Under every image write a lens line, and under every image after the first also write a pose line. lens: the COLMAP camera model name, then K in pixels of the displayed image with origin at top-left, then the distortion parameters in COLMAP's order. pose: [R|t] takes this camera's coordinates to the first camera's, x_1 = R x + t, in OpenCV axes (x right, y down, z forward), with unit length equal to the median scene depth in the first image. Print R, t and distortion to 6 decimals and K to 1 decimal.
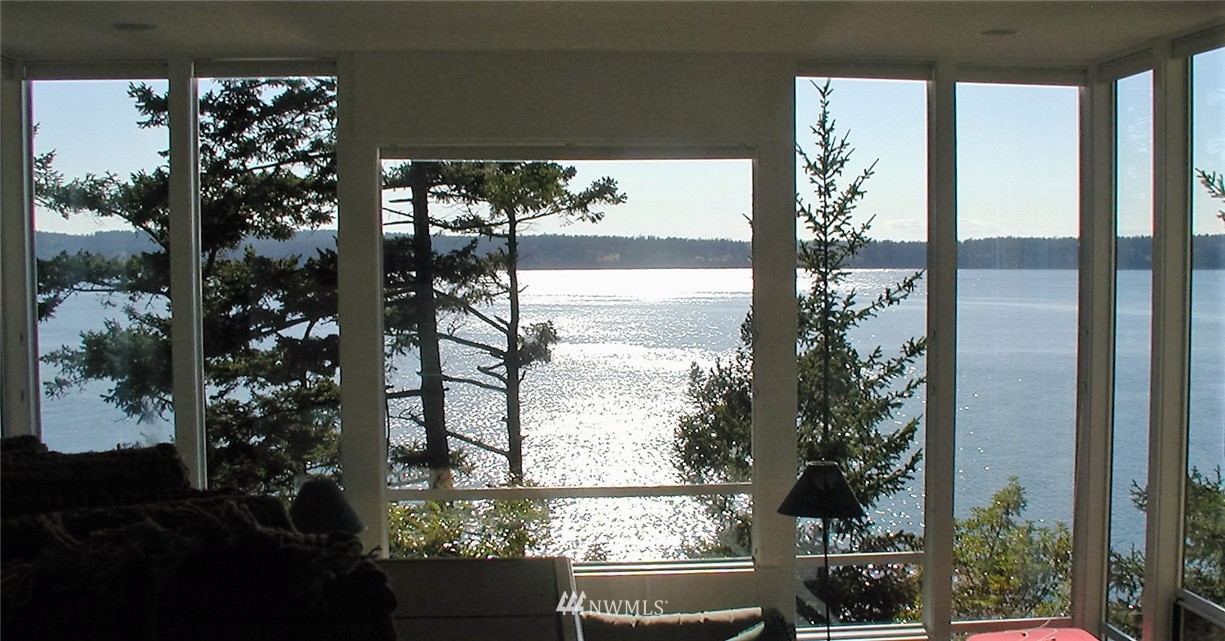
lens RADIAL K [[1356.9, 0, 681.9], [0, 1356.9, 385.9], [0, 0, 1]] dist [-0.247119, 0.268292]
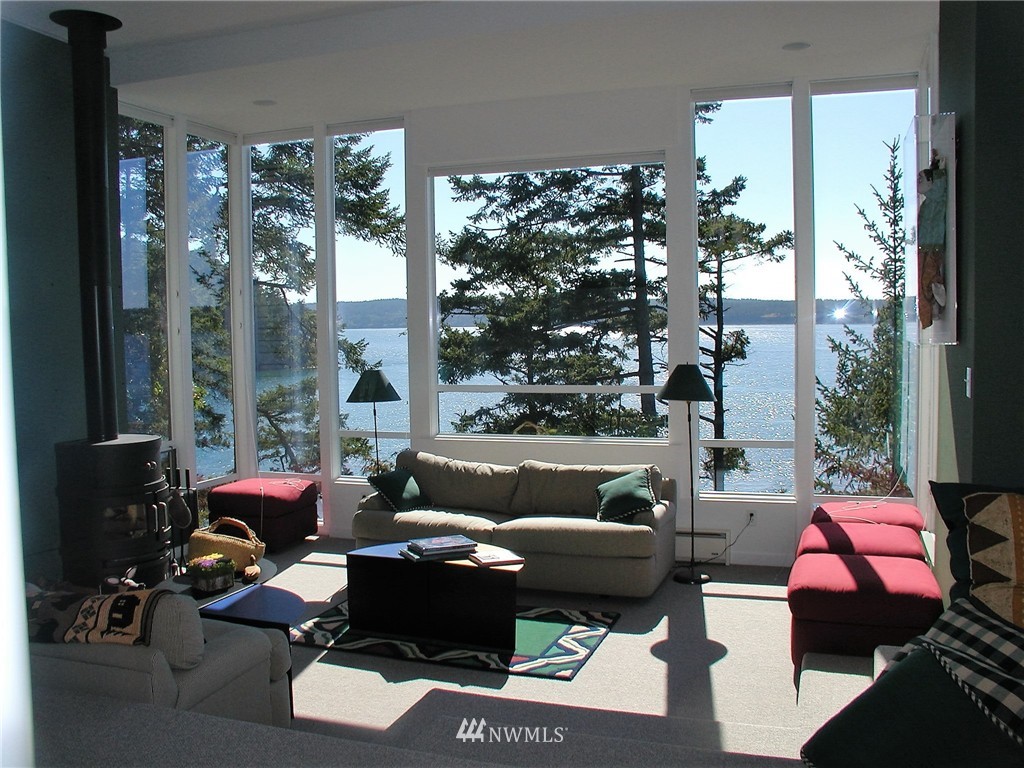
lens RADIAL K [[924.2, 0, 512.0], [0, 924.2, 384.0], [0, 0, 1]] dist [-0.138688, 0.002552]
pose [[0.903032, 0.019209, -0.429144, 0.119087], [-0.026086, 0.999608, -0.010147, 0.030779], [0.428781, 0.020358, 0.903179, 0.015141]]
